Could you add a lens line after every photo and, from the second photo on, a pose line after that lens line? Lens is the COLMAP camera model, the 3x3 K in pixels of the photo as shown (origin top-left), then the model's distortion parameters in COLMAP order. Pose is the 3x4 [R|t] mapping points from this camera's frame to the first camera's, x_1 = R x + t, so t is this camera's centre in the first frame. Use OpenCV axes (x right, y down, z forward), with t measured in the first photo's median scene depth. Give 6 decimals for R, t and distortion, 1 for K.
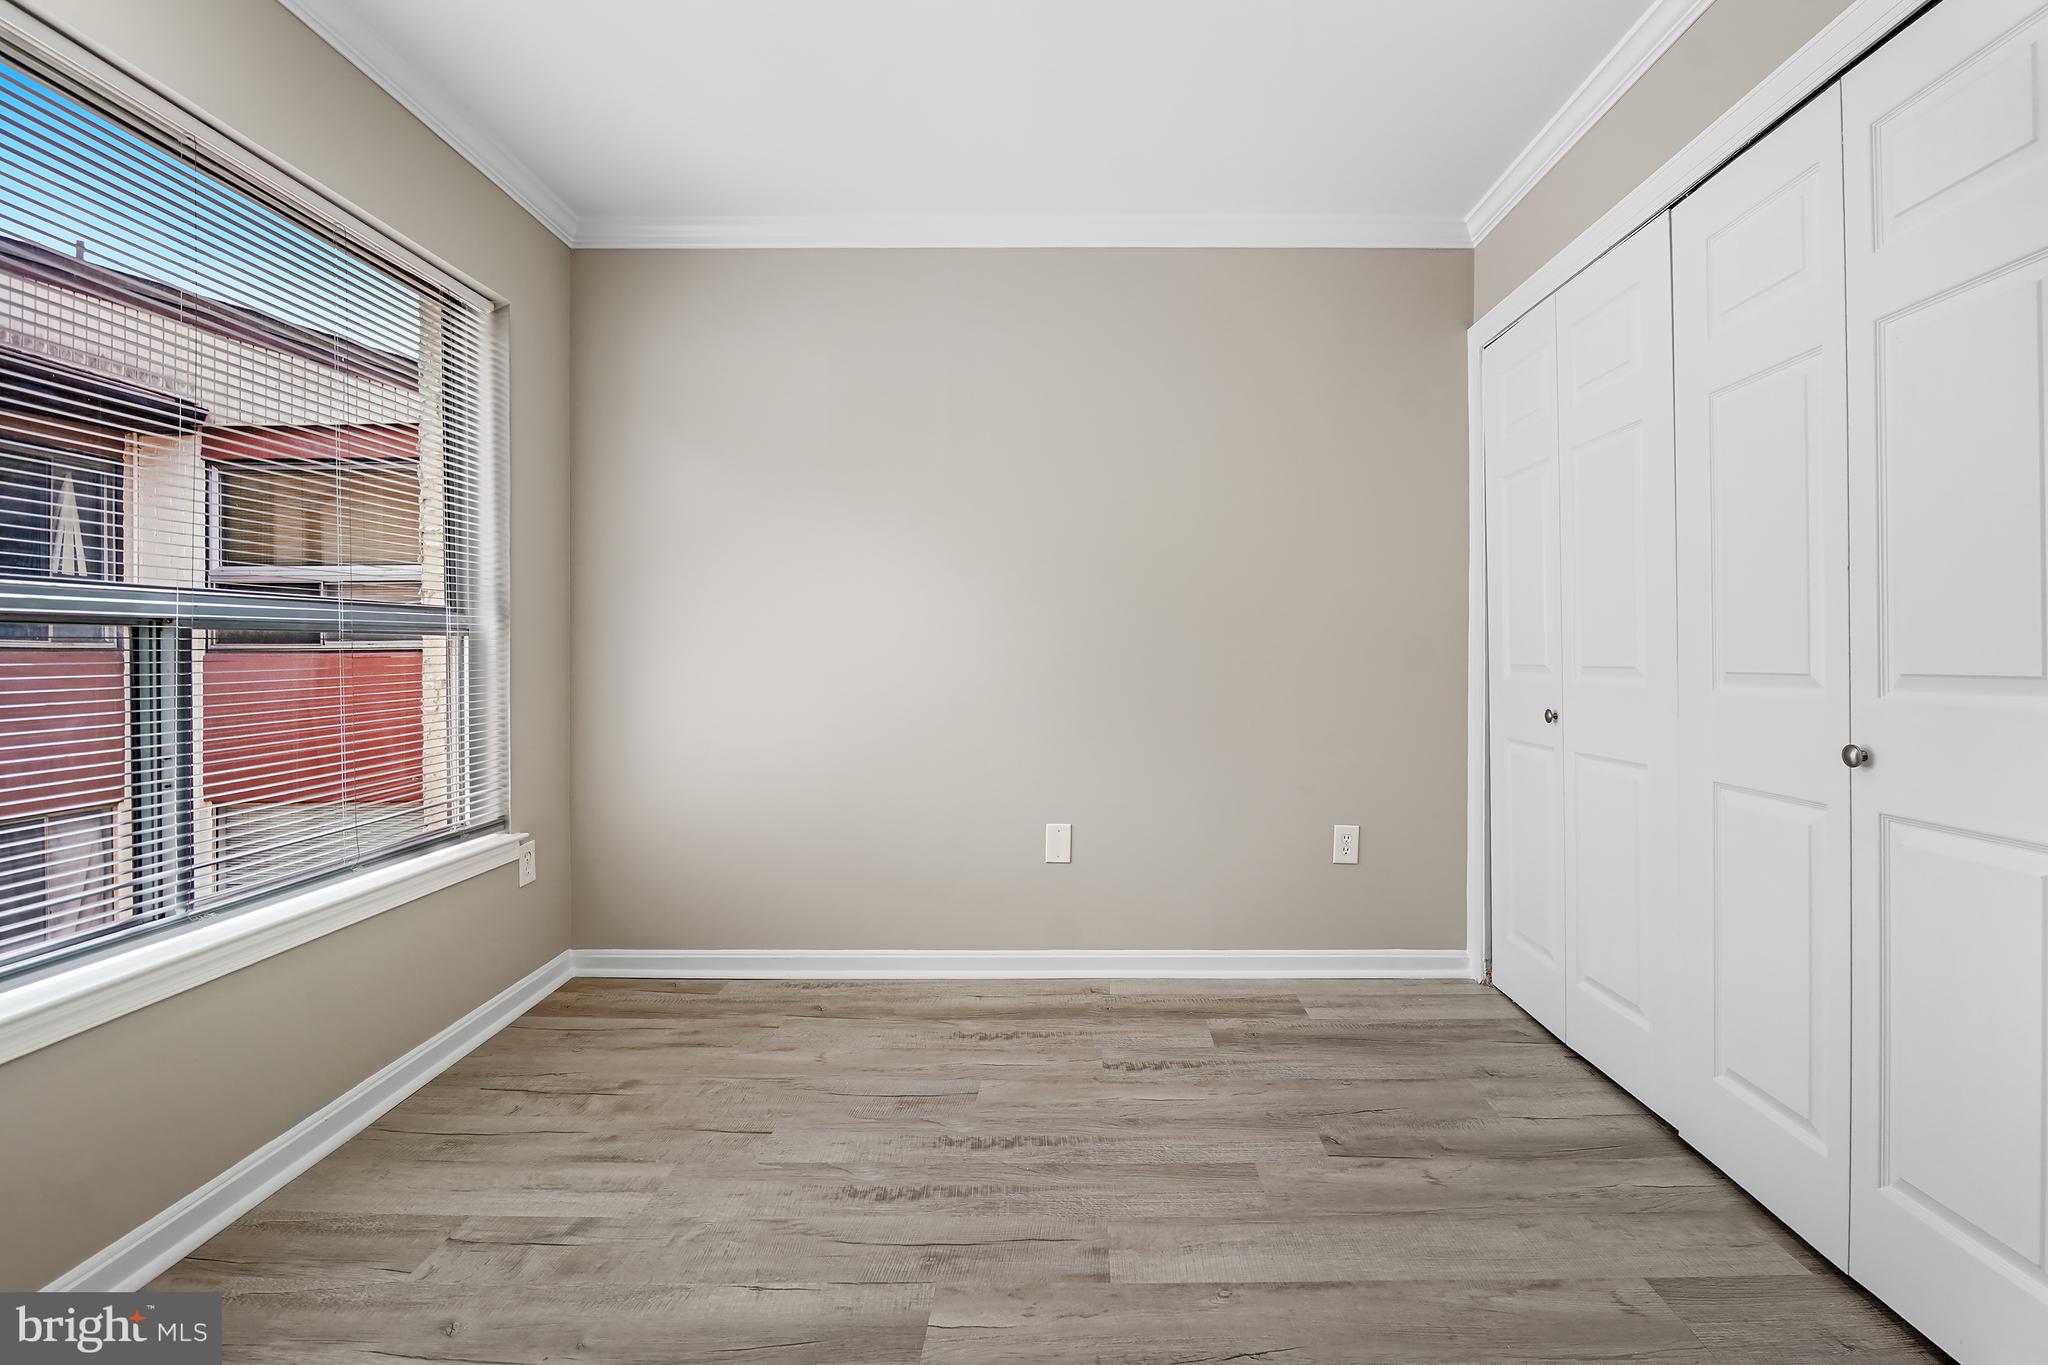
lens RADIAL K [[902.9, 0, 1082.9], [0, 902.9, 660.1], [0, 0, 1]] dist [-0.011168, 0.000375]
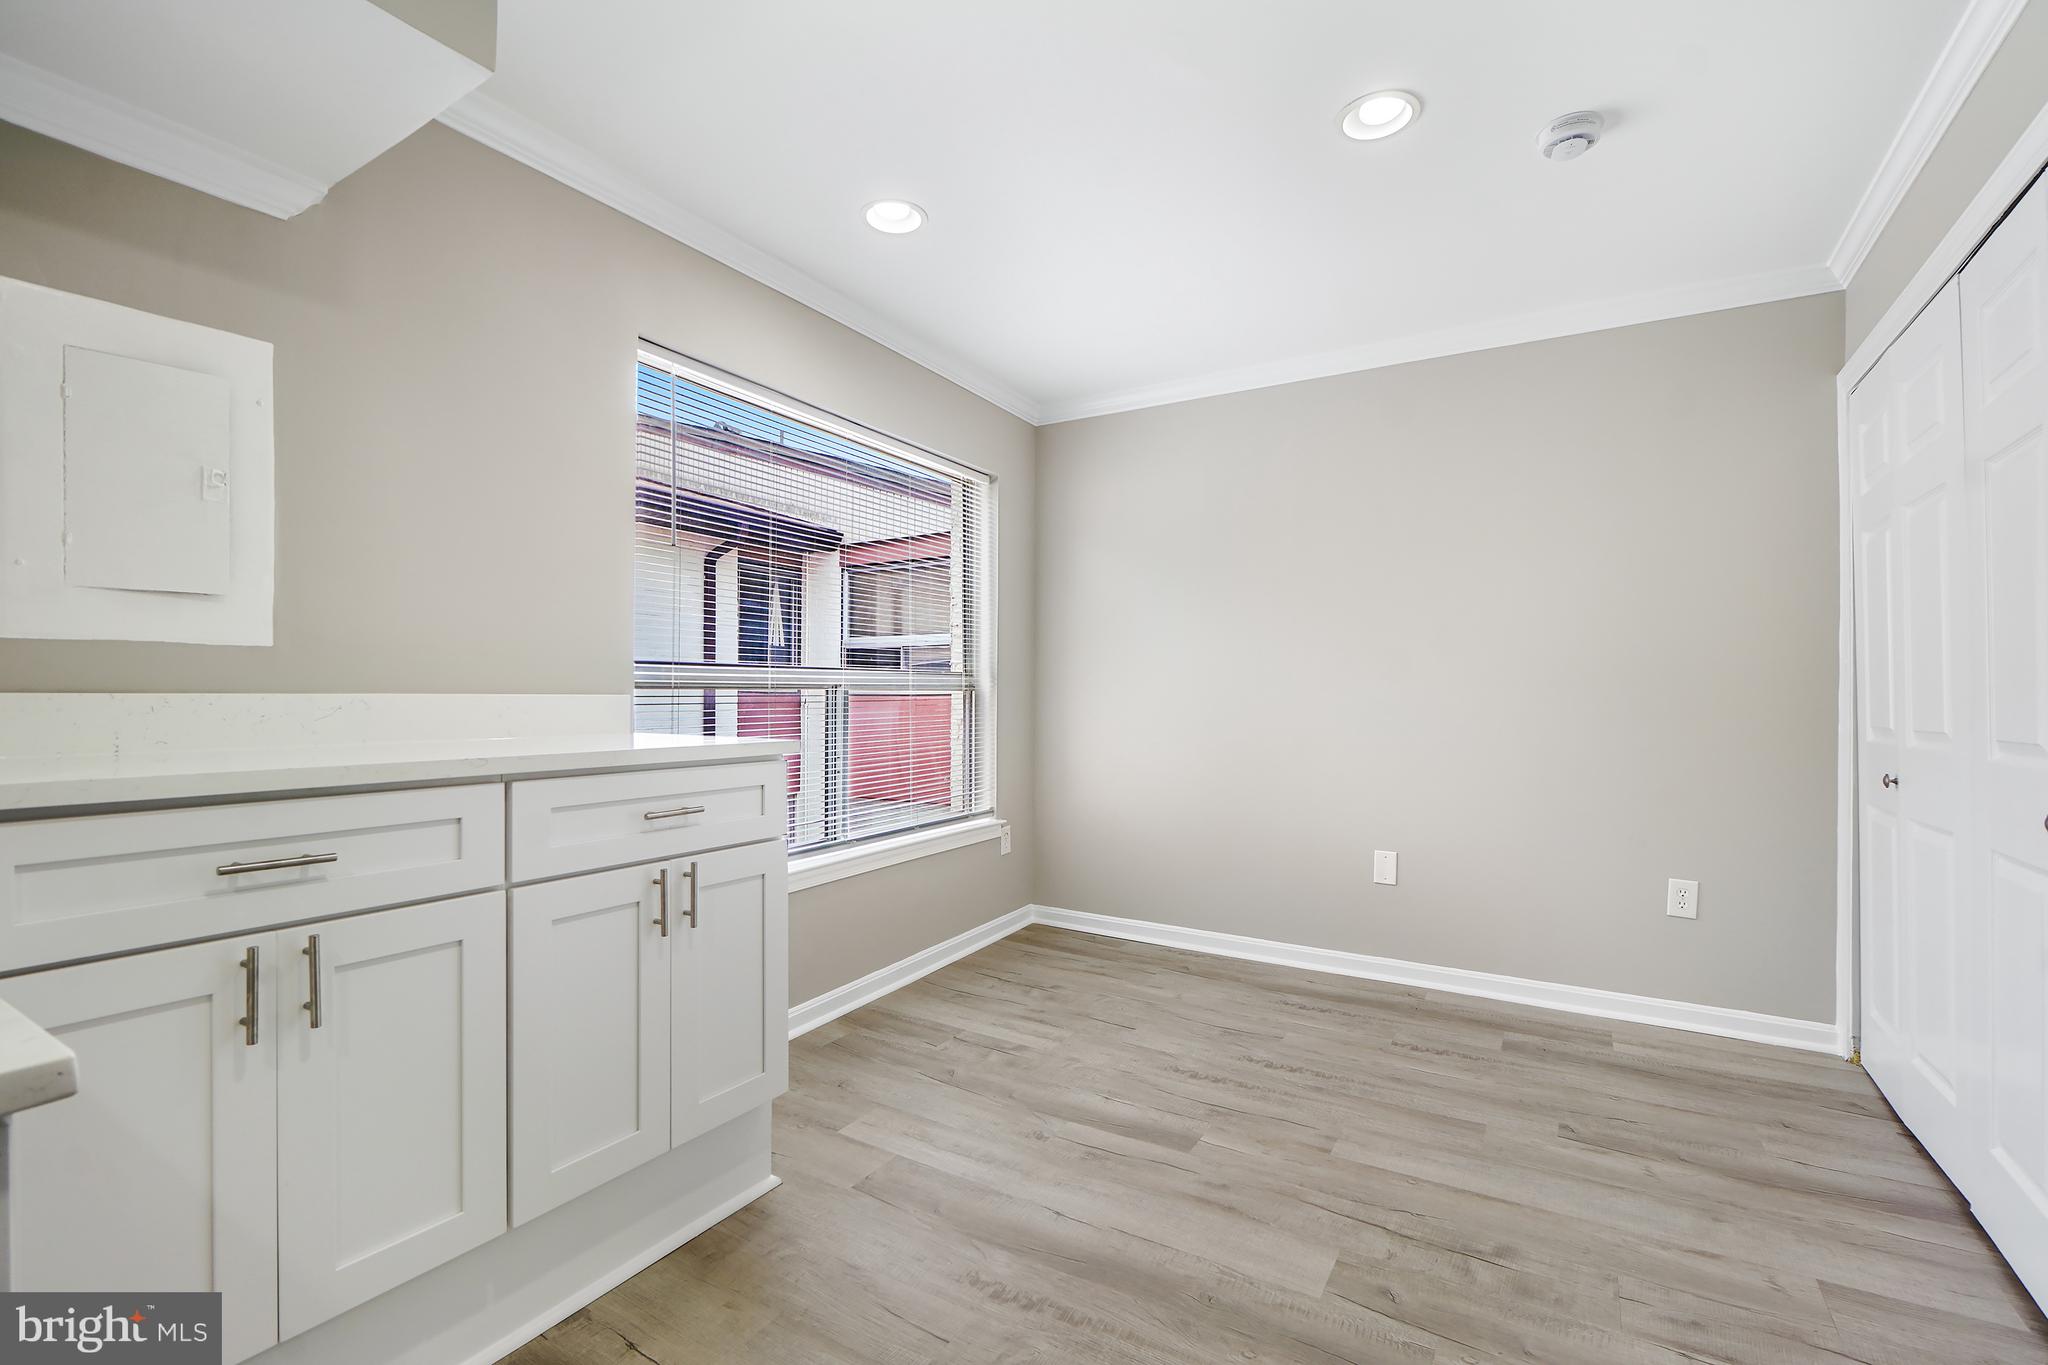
lens RADIAL K [[902.9, 0, 1039.3], [0, 902.9, 696.6], [0, 0, 1]] dist [-0.011168, 0.000375]
pose [[0.852942, 0.008298, -0.521940, 0.242791], [-0.011999, 0.999921, -0.003711, -0.012424], [0.521868, 0.009428, 0.852974, -0.297194]]
